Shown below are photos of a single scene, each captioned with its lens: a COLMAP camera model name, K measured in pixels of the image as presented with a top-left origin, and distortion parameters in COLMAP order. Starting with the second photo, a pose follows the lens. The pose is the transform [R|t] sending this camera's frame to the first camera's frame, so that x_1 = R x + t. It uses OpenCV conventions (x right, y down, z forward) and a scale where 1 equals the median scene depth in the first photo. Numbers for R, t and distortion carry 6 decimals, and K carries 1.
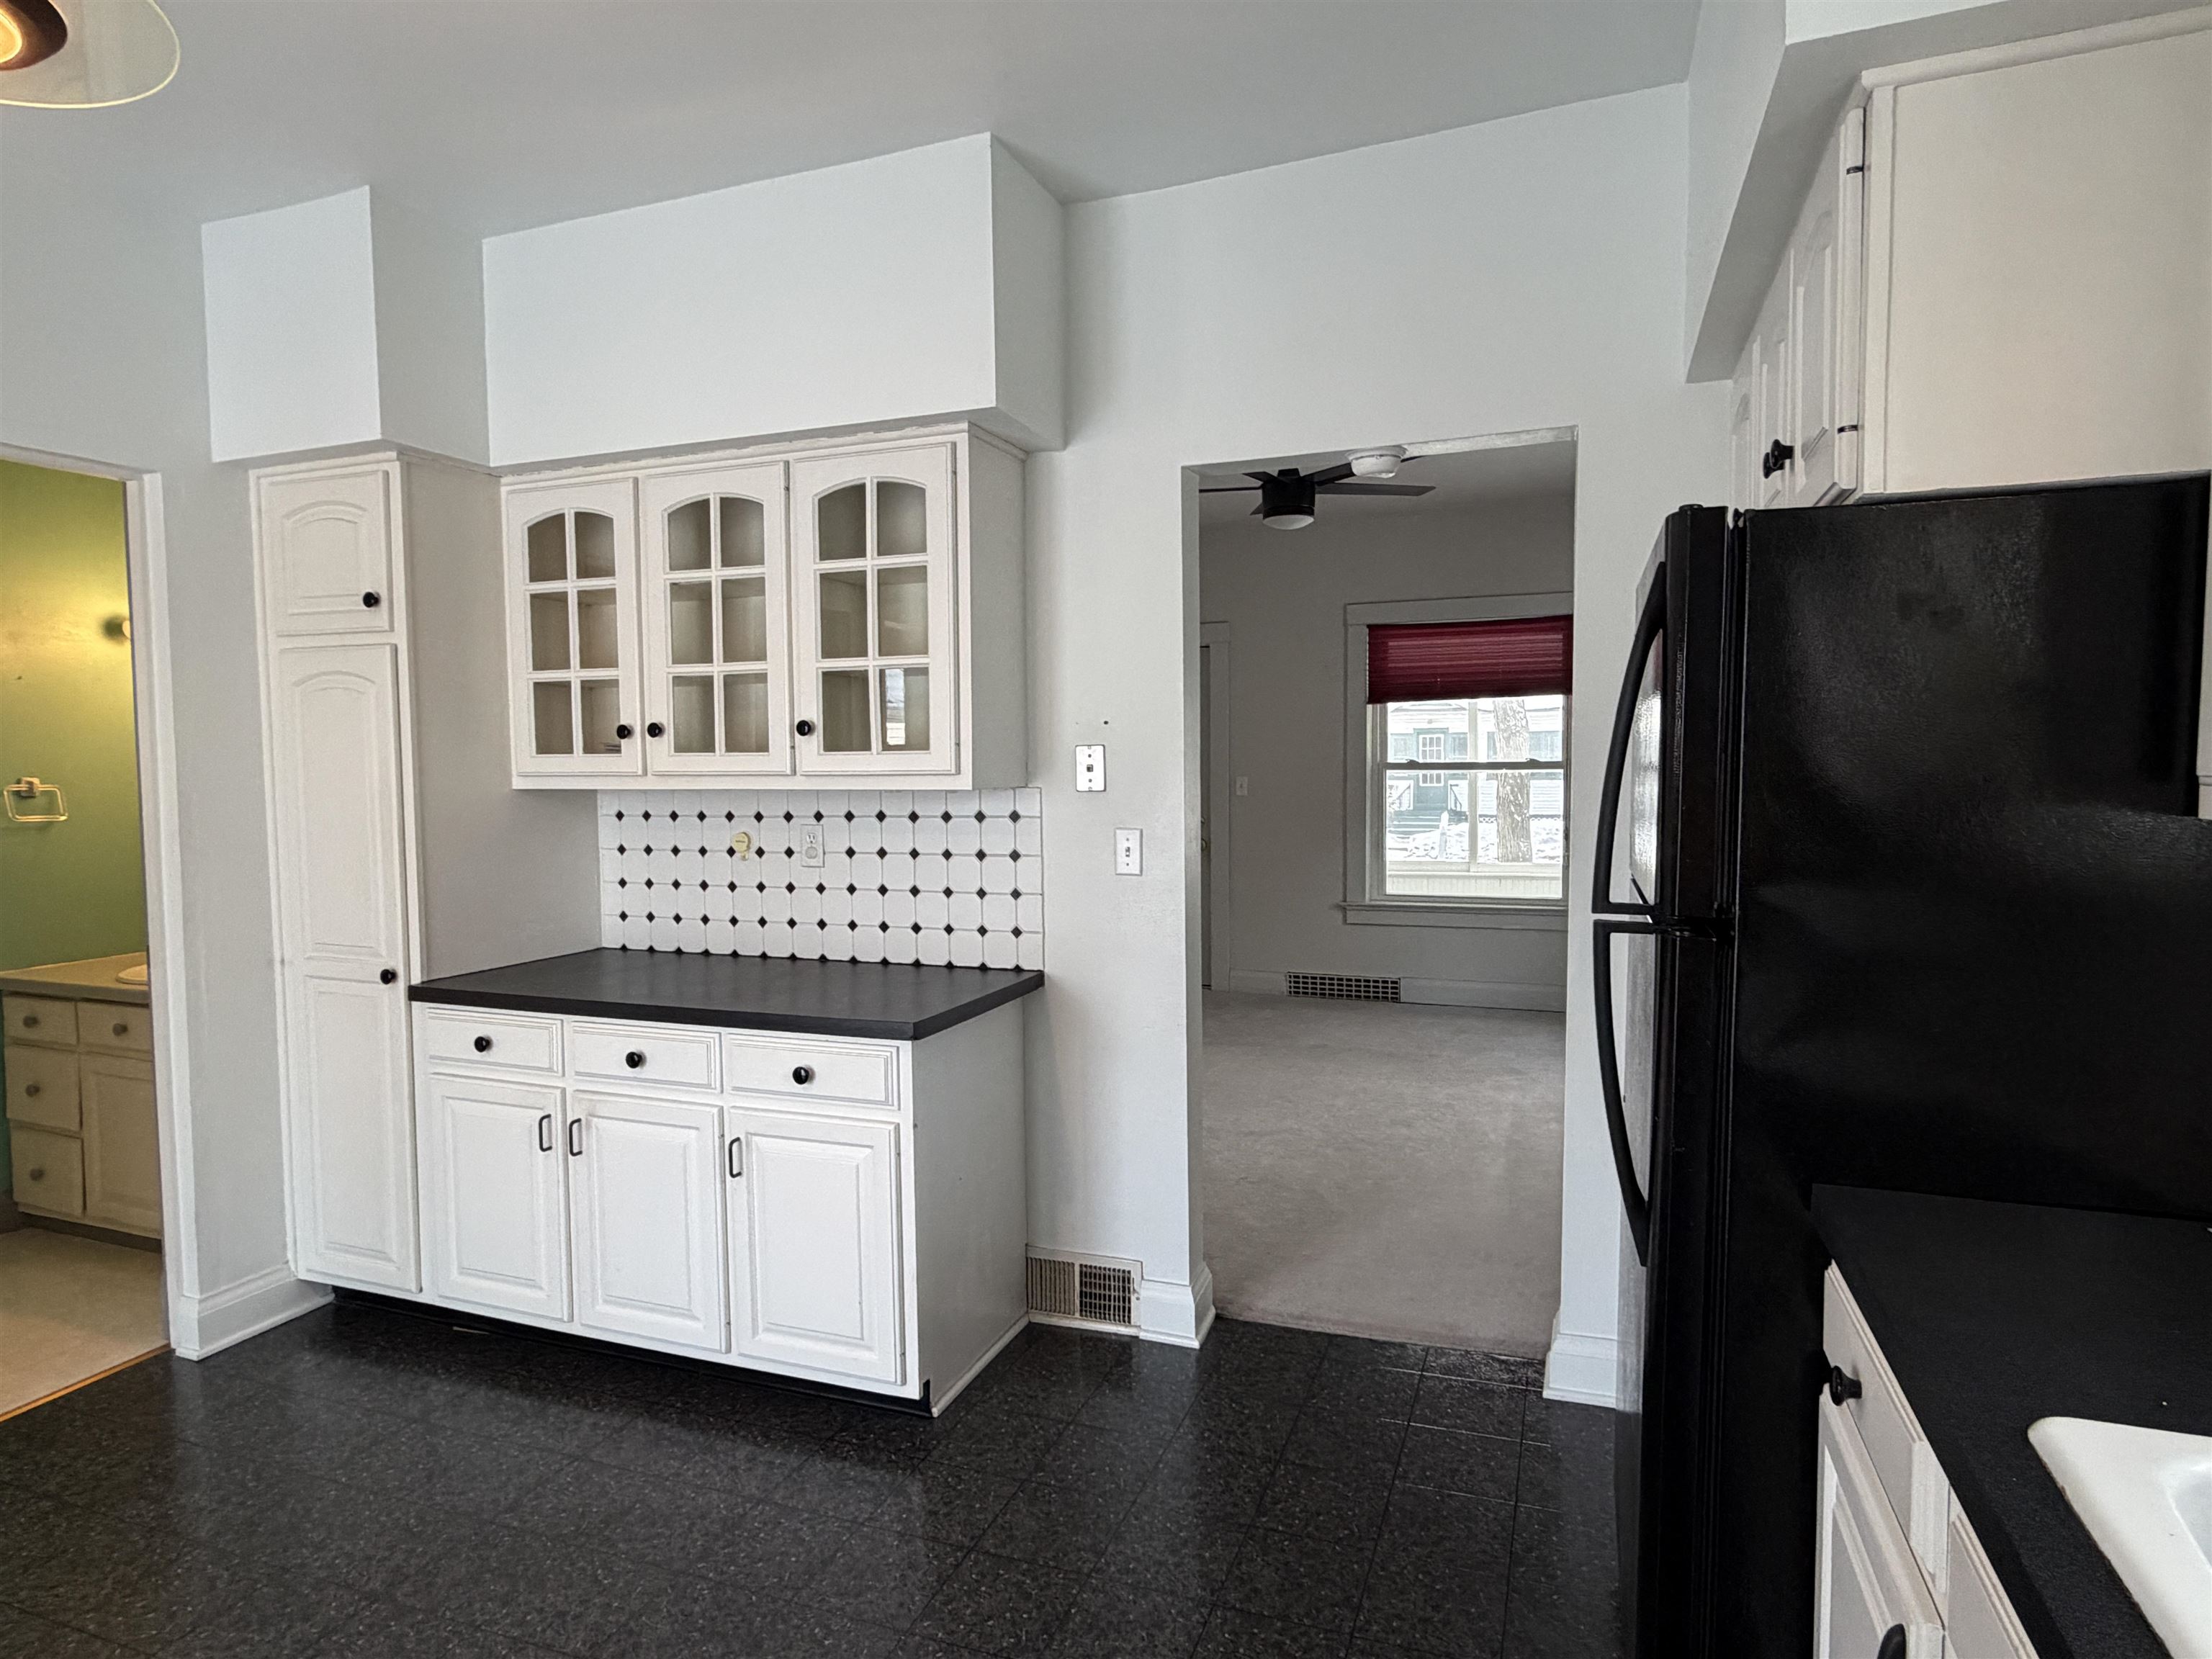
lens RADIAL K [[1234.6, 0, 1102.9], [0, 1234.6, 834.5], [0, 0, 1]] dist [-0.003849, -0.000528]
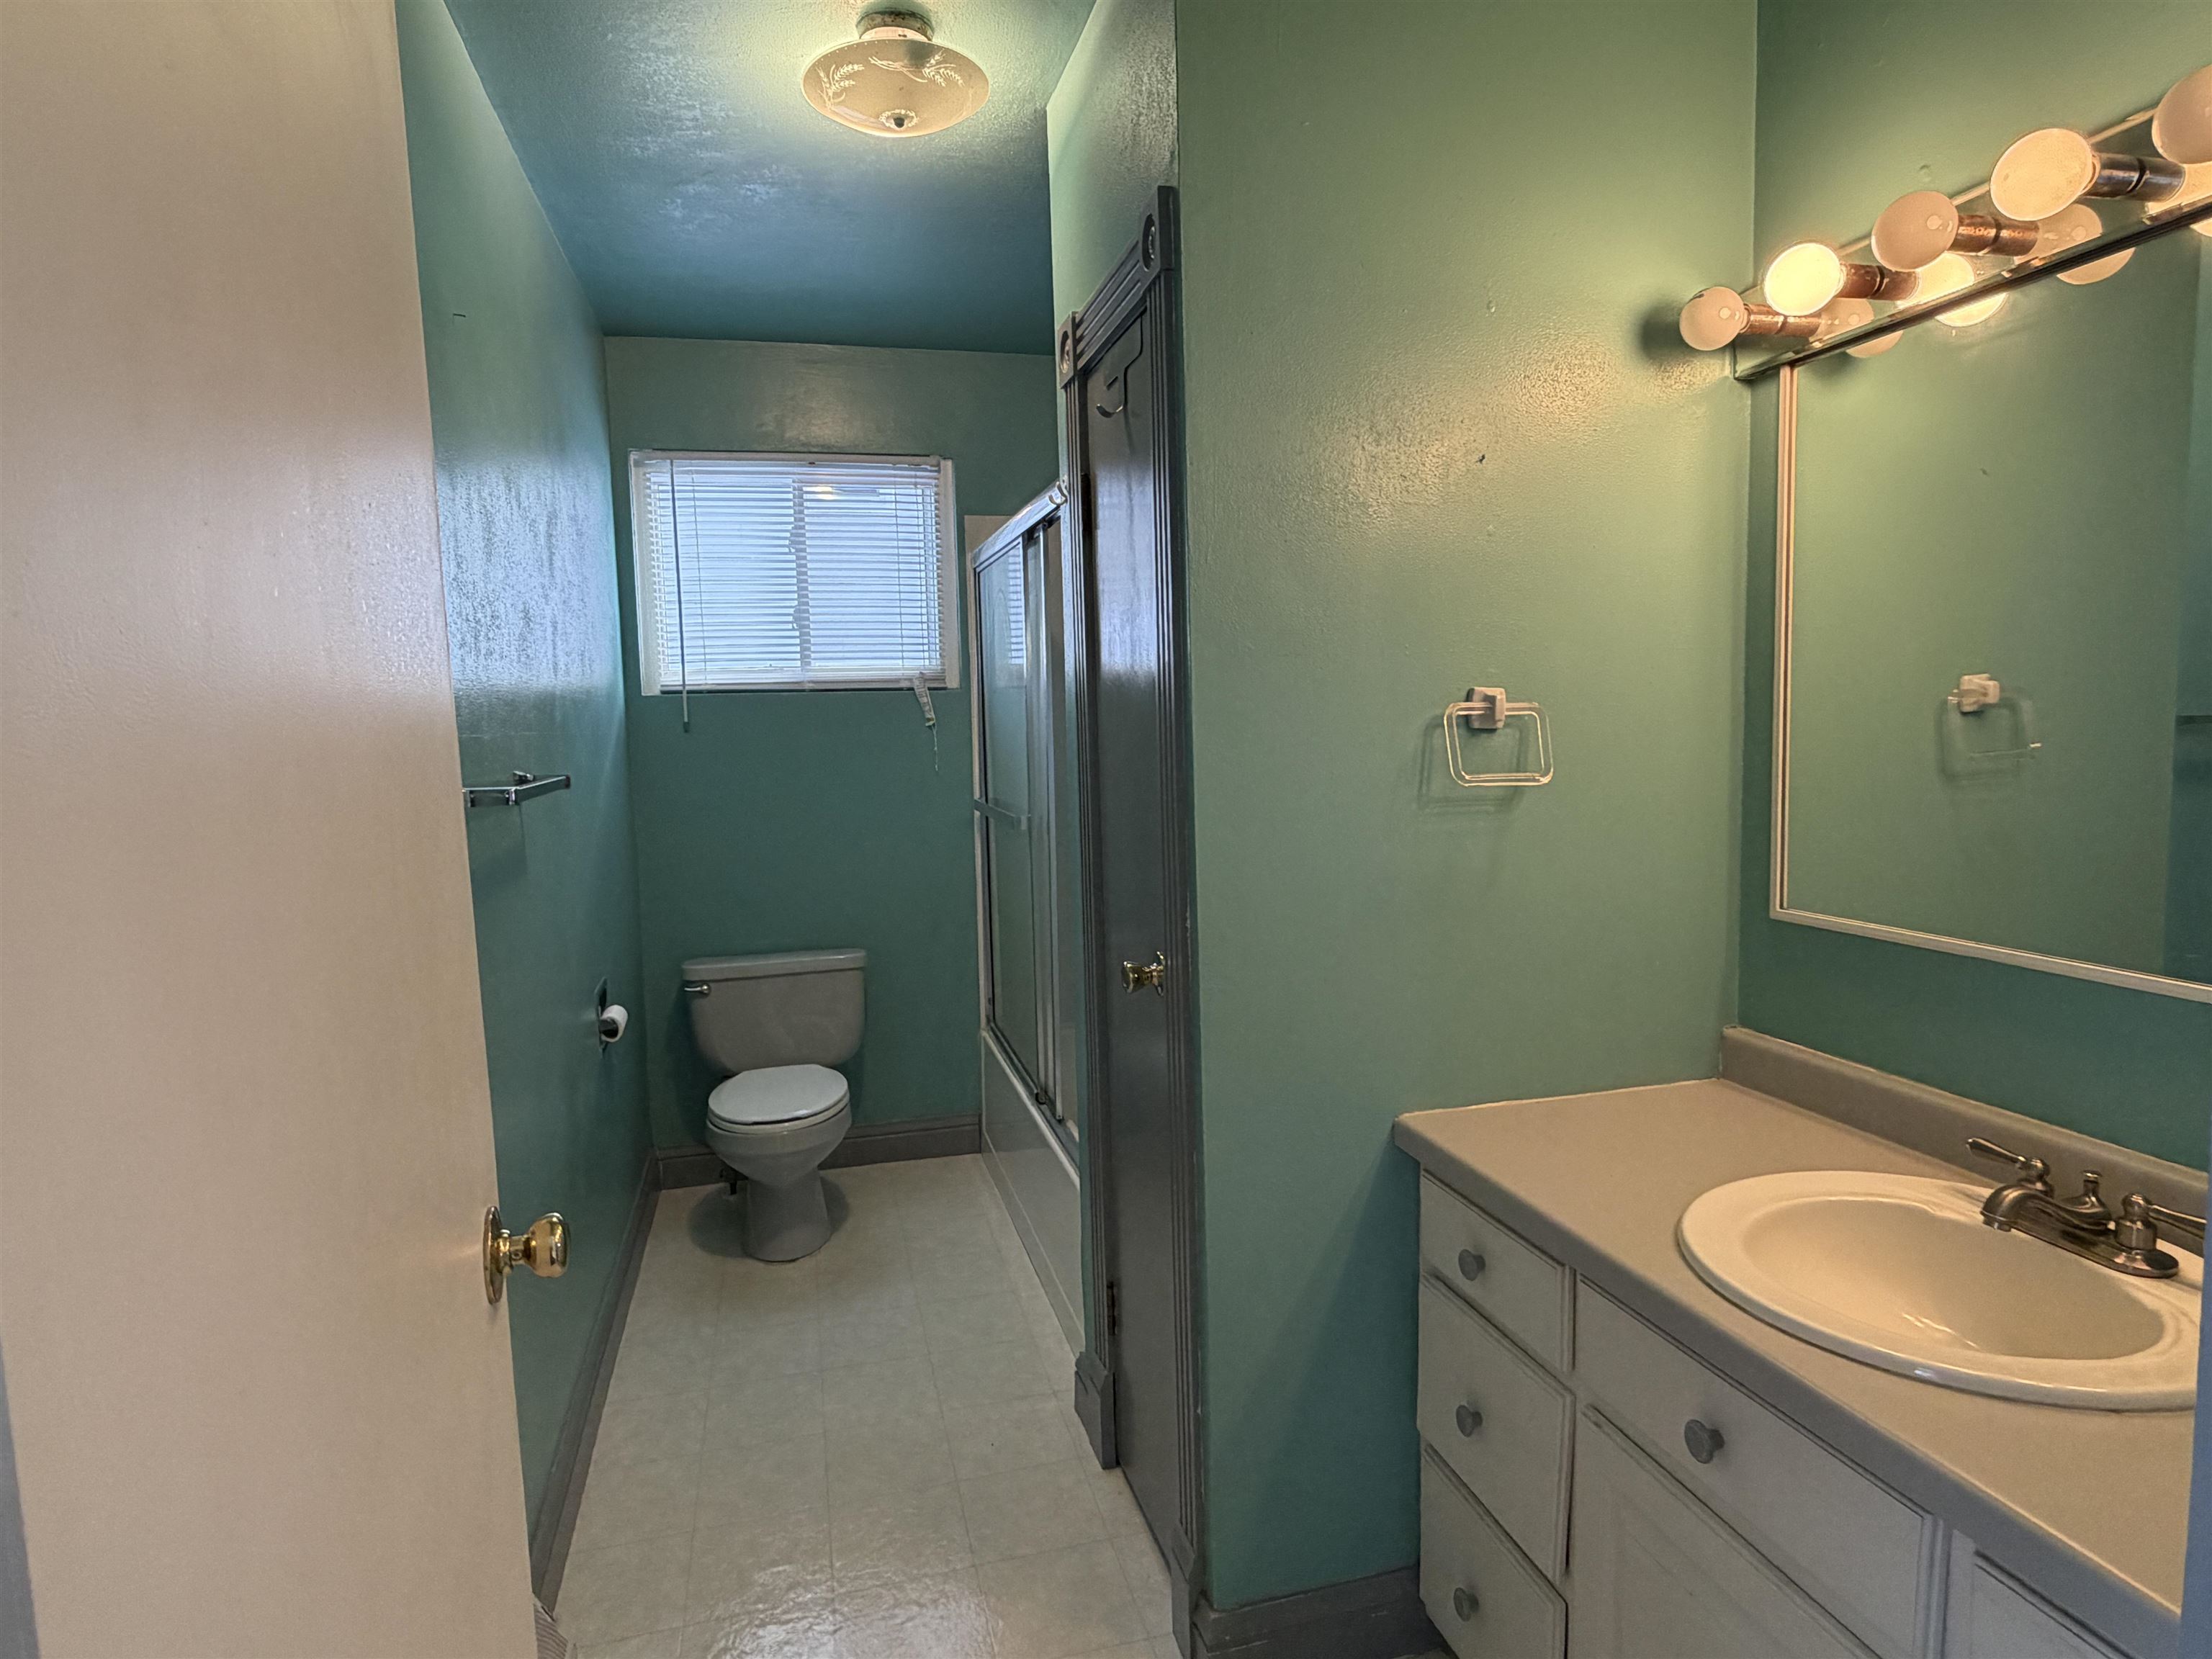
lens RADIAL K [[1234.6, 0, 1109.3], [0, 1234.6, 829.5], [0, 0, 1]] dist [-0.003849, -0.000528]
pose [[0.575458, 0.060106, -0.815620, -0.591366], [-0.023967, 0.998107, 0.056644, -0.017222], [0.817480, -0.013049, 0.575809, 0.639785]]
